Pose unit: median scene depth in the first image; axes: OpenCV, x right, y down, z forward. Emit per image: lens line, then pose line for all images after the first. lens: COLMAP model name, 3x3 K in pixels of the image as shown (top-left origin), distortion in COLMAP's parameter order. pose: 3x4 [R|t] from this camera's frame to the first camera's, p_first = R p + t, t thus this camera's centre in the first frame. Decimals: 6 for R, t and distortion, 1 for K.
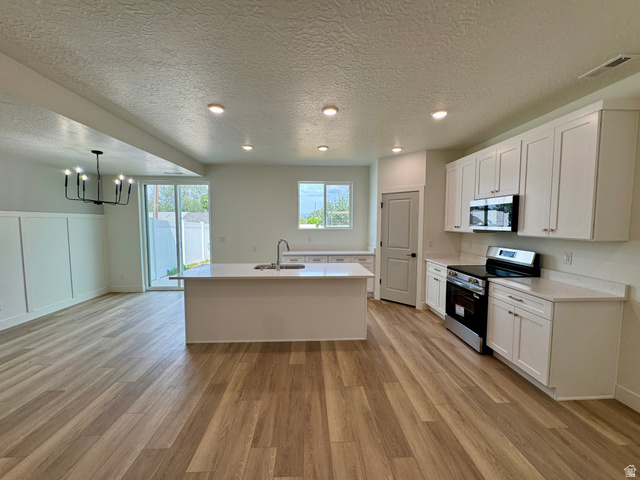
lens RADIAL K [[259.1, 0, 320.0], [0, 259.1, 240.0], [0, 0, 1]] dist [0.002316, 0.000307]
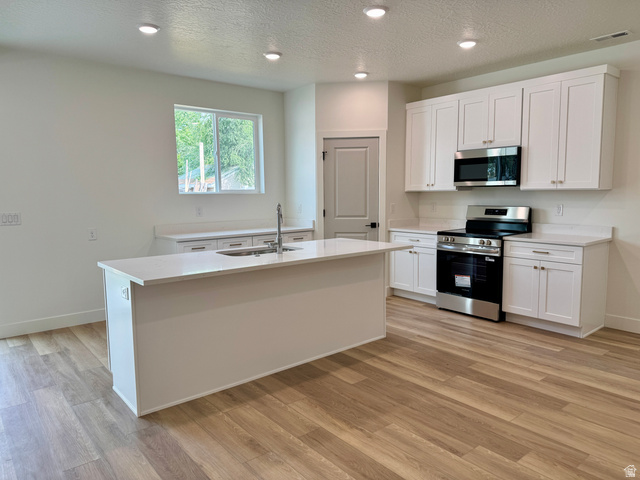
lens RADIAL K [[457.1, 0, 320.0], [0, 457.1, 240.0], [0, 0, 1]] dist [0.074218, -0.080939]
pose [[0.792875, -0.074943, 0.604758, -0.845063], [0.053767, 0.997142, 0.053076, 0.036353], [-0.607007, -0.009567, 0.794639, 0.099410]]
